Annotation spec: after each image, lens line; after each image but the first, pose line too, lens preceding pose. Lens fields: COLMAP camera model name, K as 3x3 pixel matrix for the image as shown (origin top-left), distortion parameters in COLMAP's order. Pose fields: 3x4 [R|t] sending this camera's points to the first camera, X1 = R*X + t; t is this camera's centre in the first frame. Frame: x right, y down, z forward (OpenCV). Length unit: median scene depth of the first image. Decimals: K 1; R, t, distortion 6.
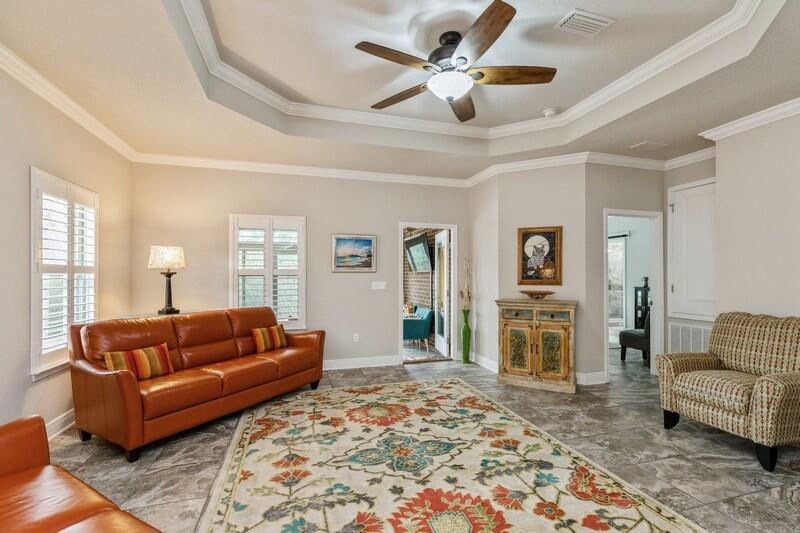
lens RADIAL K [[364.5, 0, 397.5], [0, 364.5, 269.8], [0, 0, 1]] dist [0.008494, -0.003828]
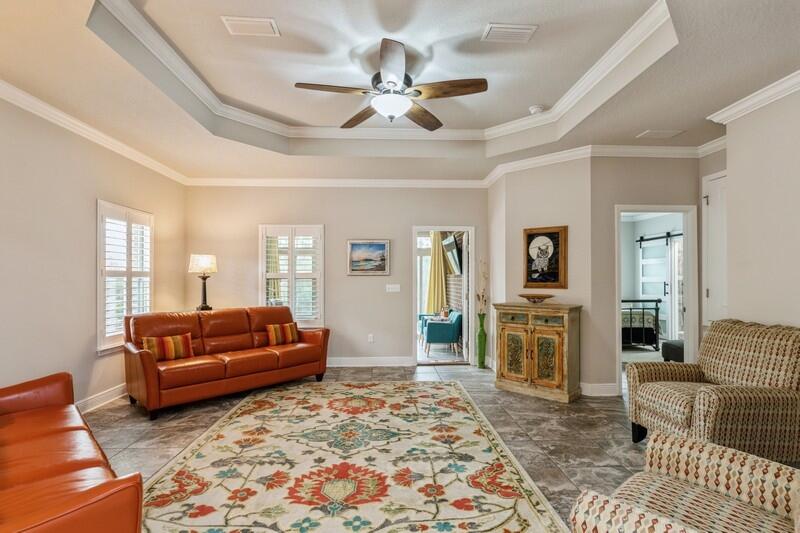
lens RADIAL K [[387.2, 0, 394.6], [0, 387.2, 270.5], [0, 0, 1]] dist [-0.006024, 0.001721]
pose [[0.967938, -0.006590, -0.251104, 0.352276], [0.005210, 0.999967, -0.006162, -0.000231], [0.251136, 0.004656, 0.967941, -0.095641]]
